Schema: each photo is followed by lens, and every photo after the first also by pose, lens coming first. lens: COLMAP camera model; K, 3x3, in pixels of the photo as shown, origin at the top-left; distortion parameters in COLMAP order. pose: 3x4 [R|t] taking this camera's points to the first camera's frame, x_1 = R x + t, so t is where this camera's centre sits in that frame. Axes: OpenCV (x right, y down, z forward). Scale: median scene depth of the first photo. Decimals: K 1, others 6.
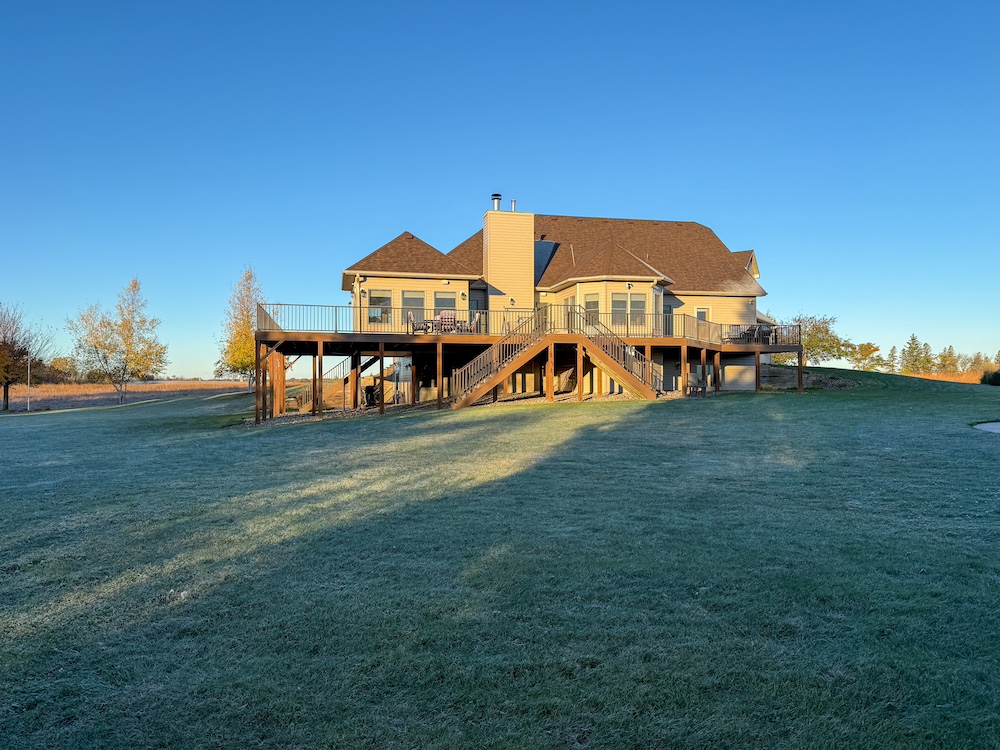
lens RADIAL K [[697.4, 0, 500.0], [0, 697.4, 375.0], [0, 0, 1]] dist [0.097003, -0.132657]
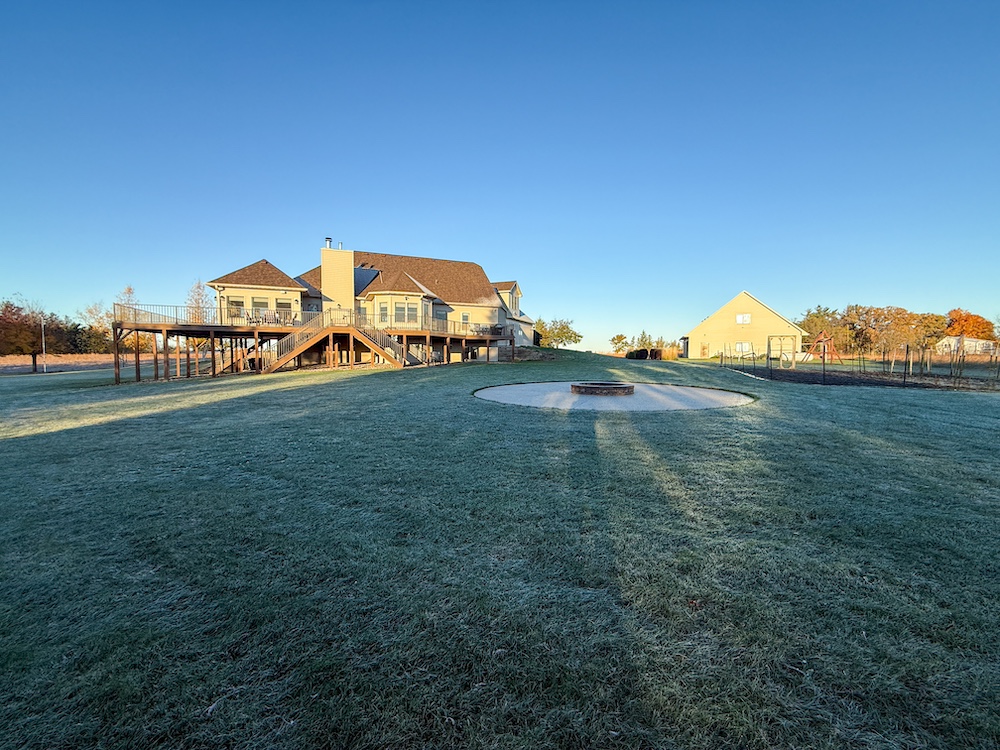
lens RADIAL K [[398.3, 0, 495.6], [0, 398.3, 378.1], [0, 0, 1]] dist [0.001234, 0.000150]
pose [[0.987968, -0.003289, 0.154626, 0.236102], [-0.007596, 0.997535, 0.069751, -0.006430], [-0.154474, -0.070087, 0.985508, 0.030435]]
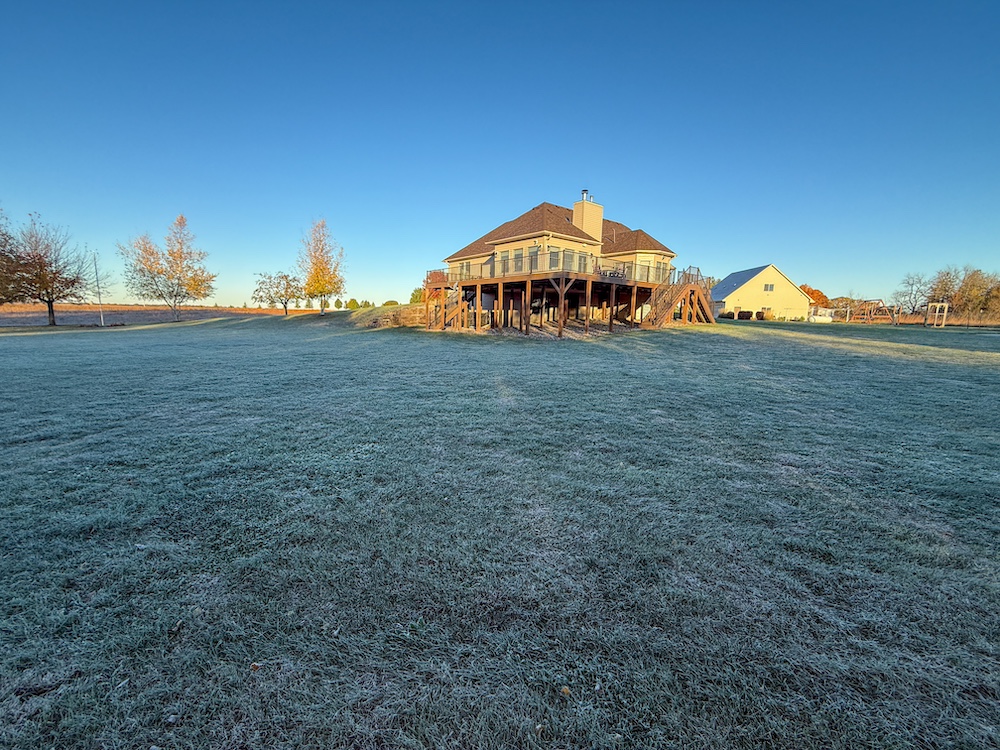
lens RADIAL K [[398.3, 0, 495.6], [0, 398.3, 378.1], [0, 0, 1]] dist [0.001234, 0.000150]
pose [[0.901497, -0.045766, 0.430360, -0.601092], [-0.028595, 0.985921, 0.164747, 0.015475], [-0.431840, -0.160825, 0.887496, 0.243846]]
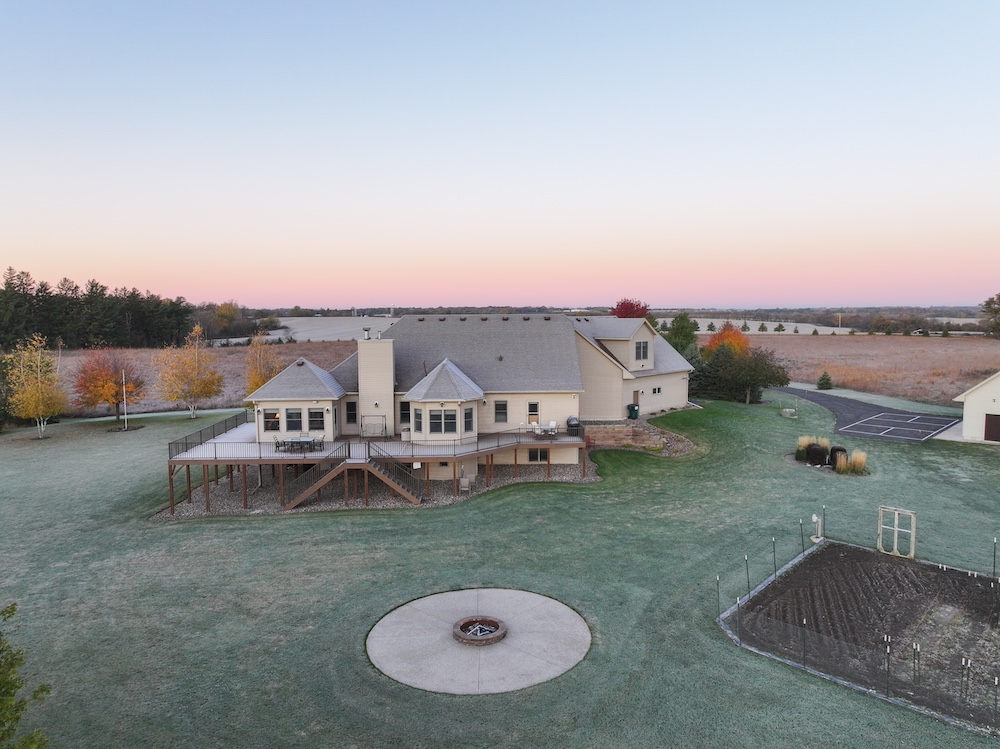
lens RADIAL K [[709.1, 0, 500.0], [0, 709.1, 374.5], [0, 0, 1]] dist [-0.002152, 0.012708]
pose [[0.978294, 0.017021, -0.206520, 0.561775], [0.004328, 0.994725, 0.102485, -0.316993], [0.207175, -0.101154, 0.973060, -0.328802]]
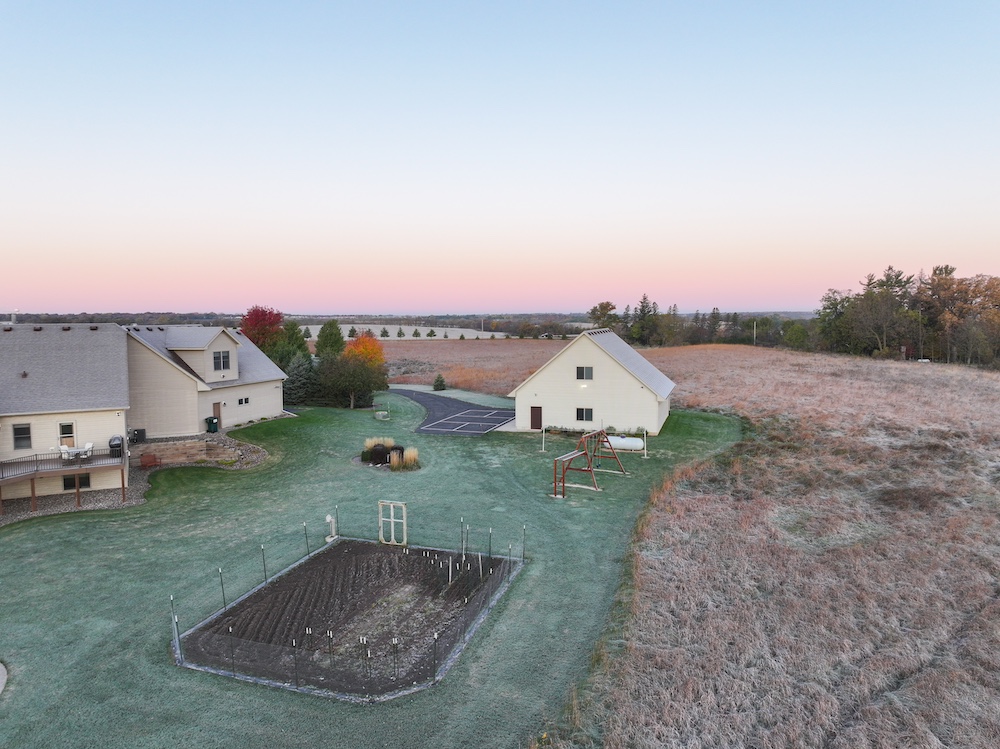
lens RADIAL K [[709.1, 0, 500.0], [0, 709.1, 374.5], [0, 0, 1]] dist [-0.002152, 0.012708]
pose [[0.970895, -0.023096, 0.238390, 0.792807], [0.000490, 0.995529, 0.094452, -0.320612], [-0.239506, -0.091586, 0.966566, -0.333557]]
